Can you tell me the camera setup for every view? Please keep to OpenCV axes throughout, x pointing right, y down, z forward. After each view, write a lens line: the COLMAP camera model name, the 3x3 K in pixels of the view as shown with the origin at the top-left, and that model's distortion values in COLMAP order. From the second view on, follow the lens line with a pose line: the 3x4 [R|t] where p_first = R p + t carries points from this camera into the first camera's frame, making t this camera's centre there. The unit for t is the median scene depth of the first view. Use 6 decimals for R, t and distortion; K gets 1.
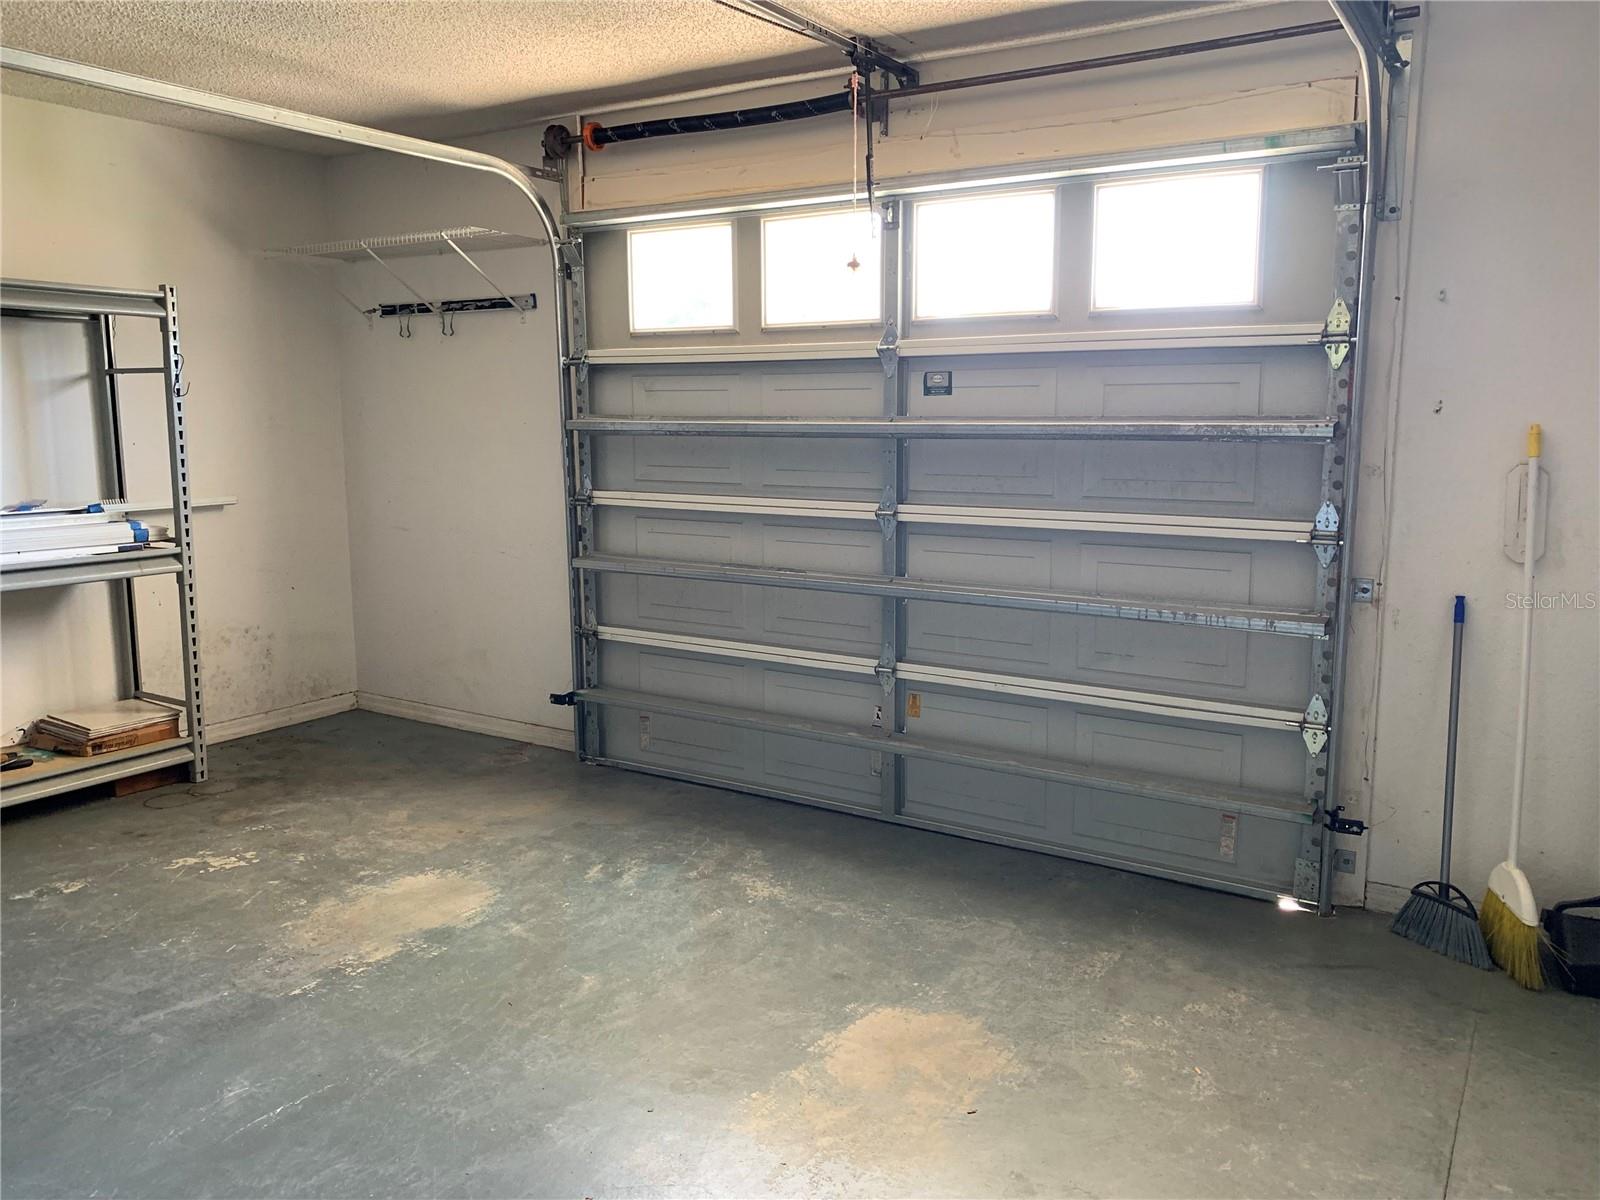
lens RADIAL K [[1238.4, 0, 733.0], [0, 1238.4, 582.7], [0, 0, 1]] dist [0.050066, -0.046179]
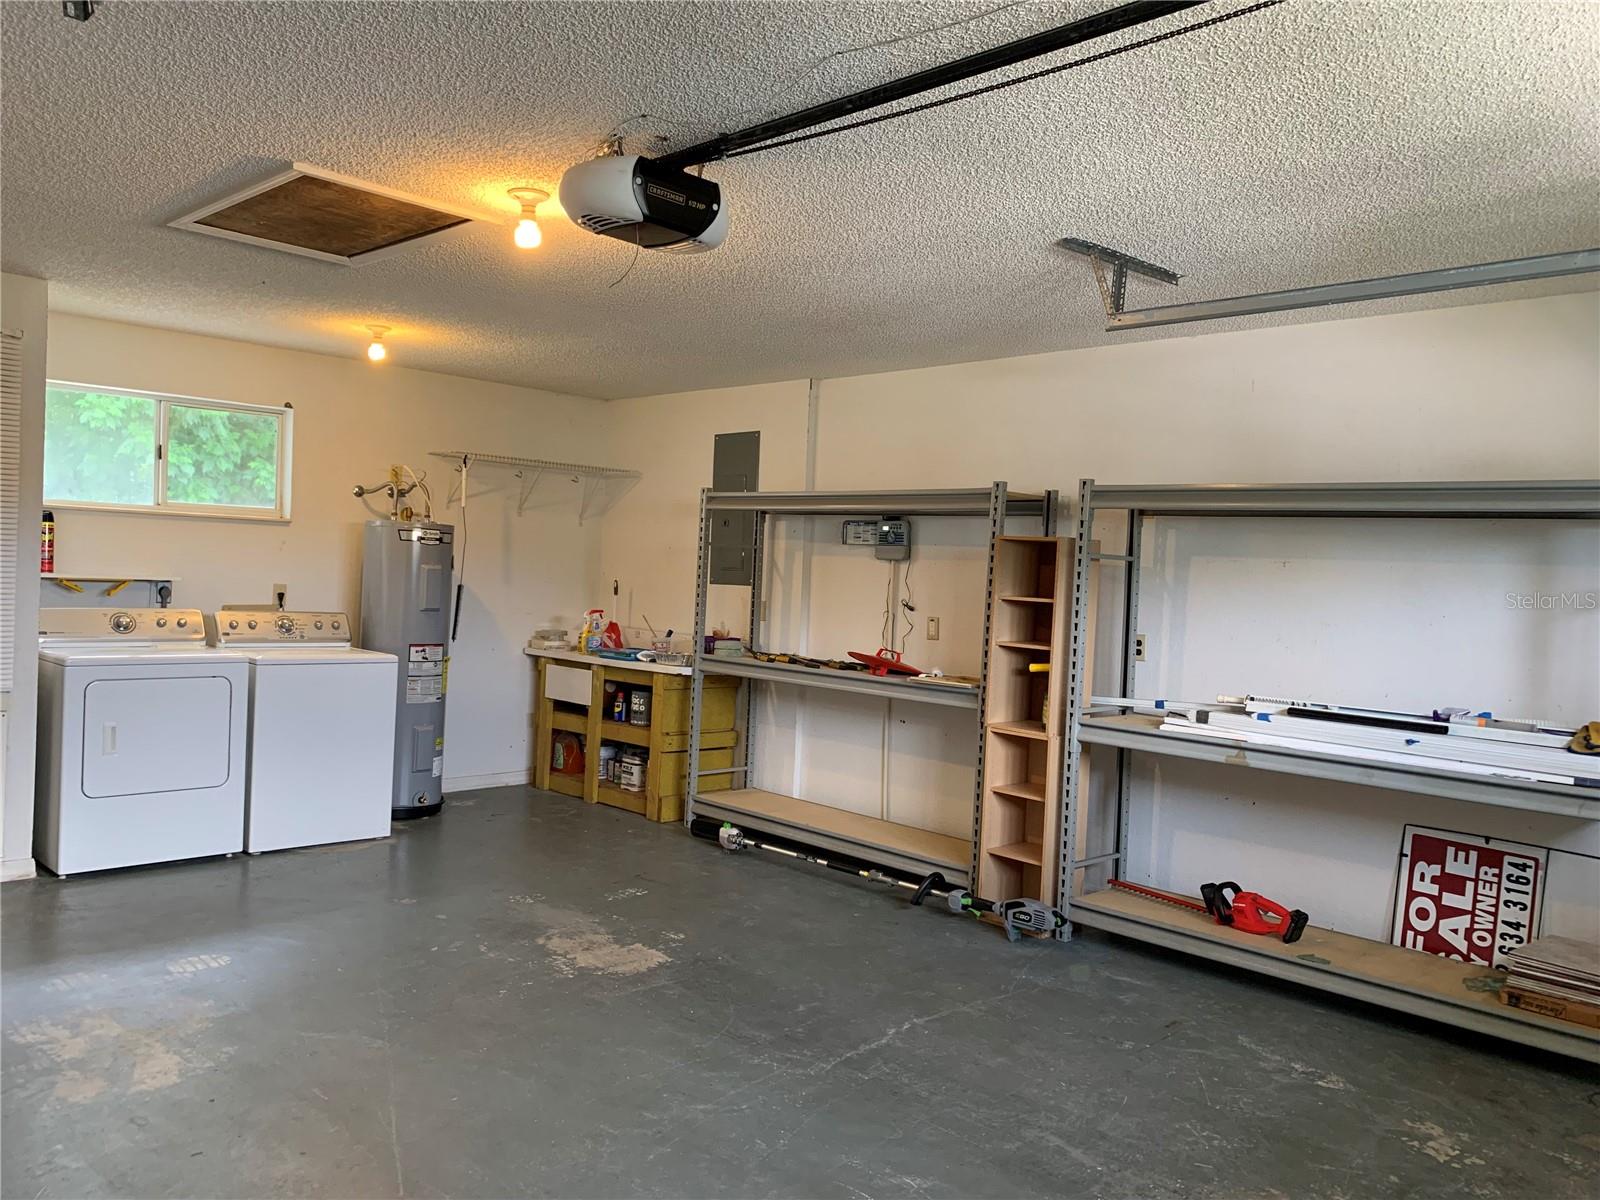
lens RADIAL K [[1255.5, 0, 831.1], [0, 1255.5, 600.2], [0, 0, 1]] dist [-0.002251, -0.013558]
pose [[-0.170819, 0.021109, -0.985076, 0.480168], [-0.185163, 0.981270, 0.053136, -0.105759], [0.967748, 0.191476, -0.163711, 0.667710]]
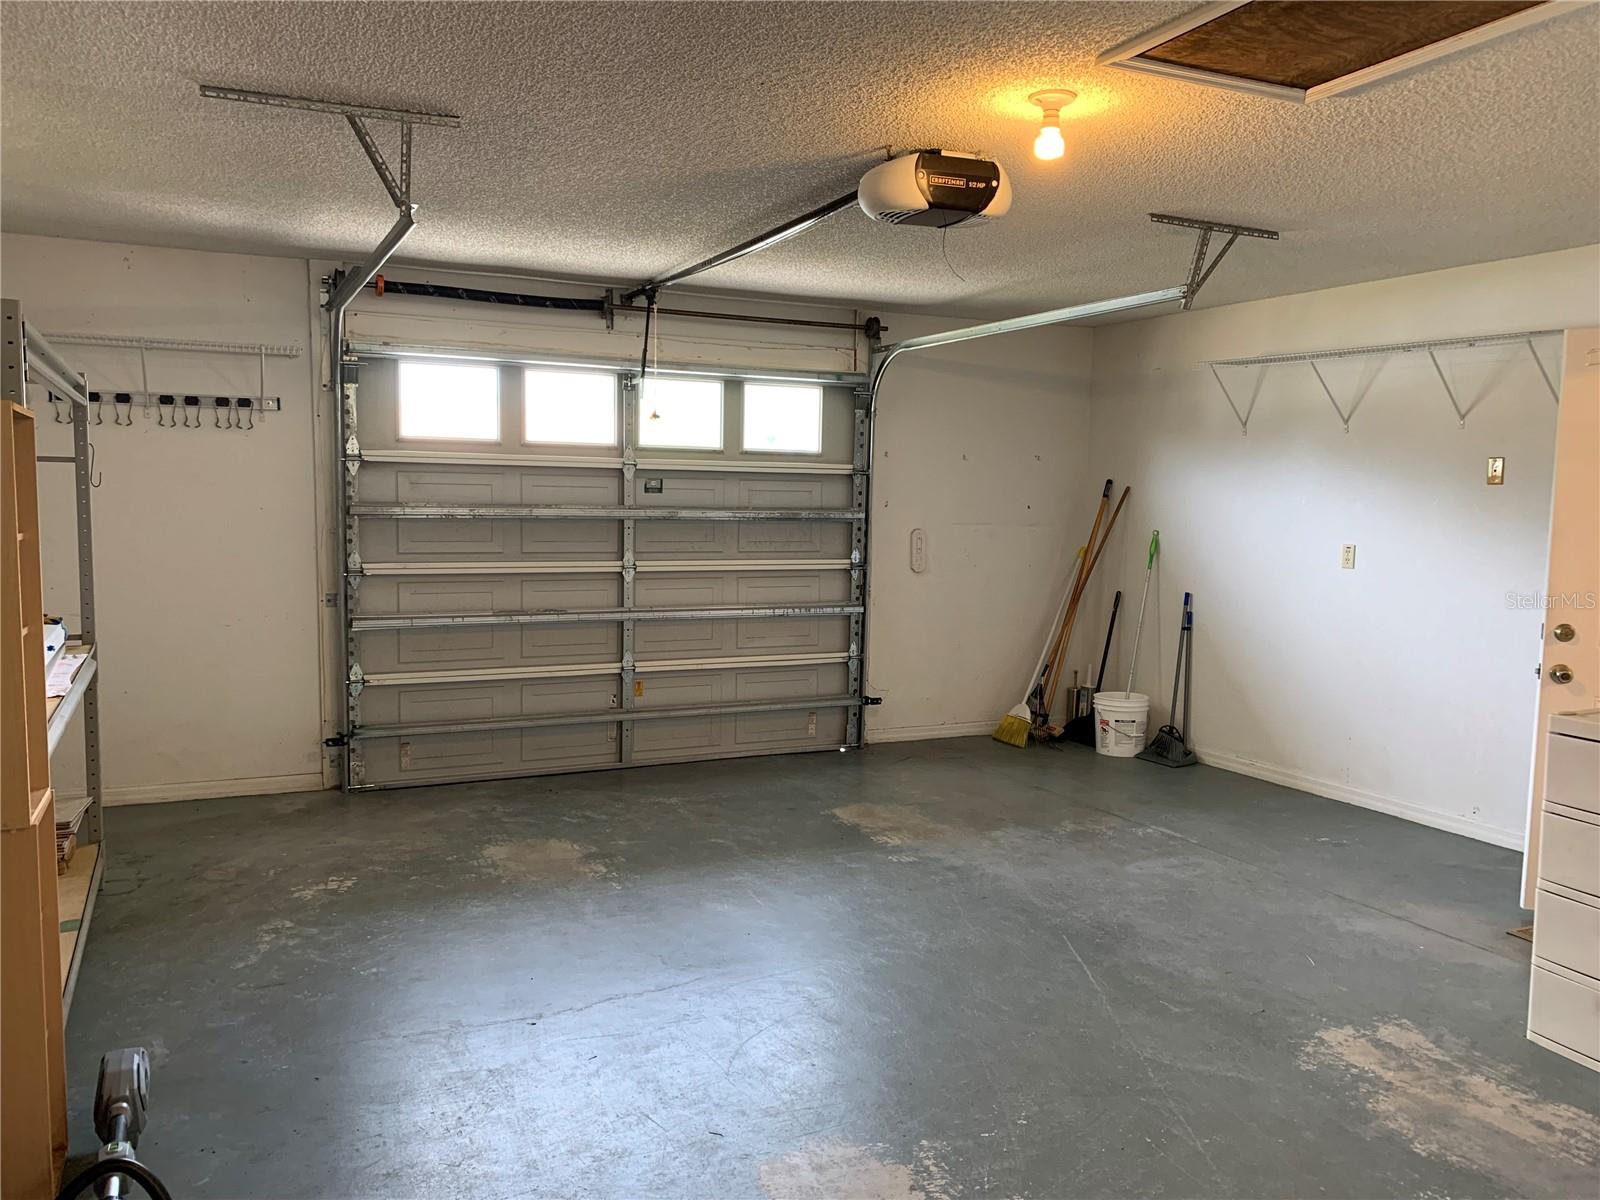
lens RADIAL K [[1238.2, 0, 790.0], [0, 1238.2, 604.4], [0, 0, 1]] dist [0.052280, -0.063214]
pose [[0.519398, -0.065071, 0.852051, -1.157325], [0.101864, 0.994702, 0.013871, -0.010177], [-0.848439, 0.079589, 0.523275, 0.008005]]
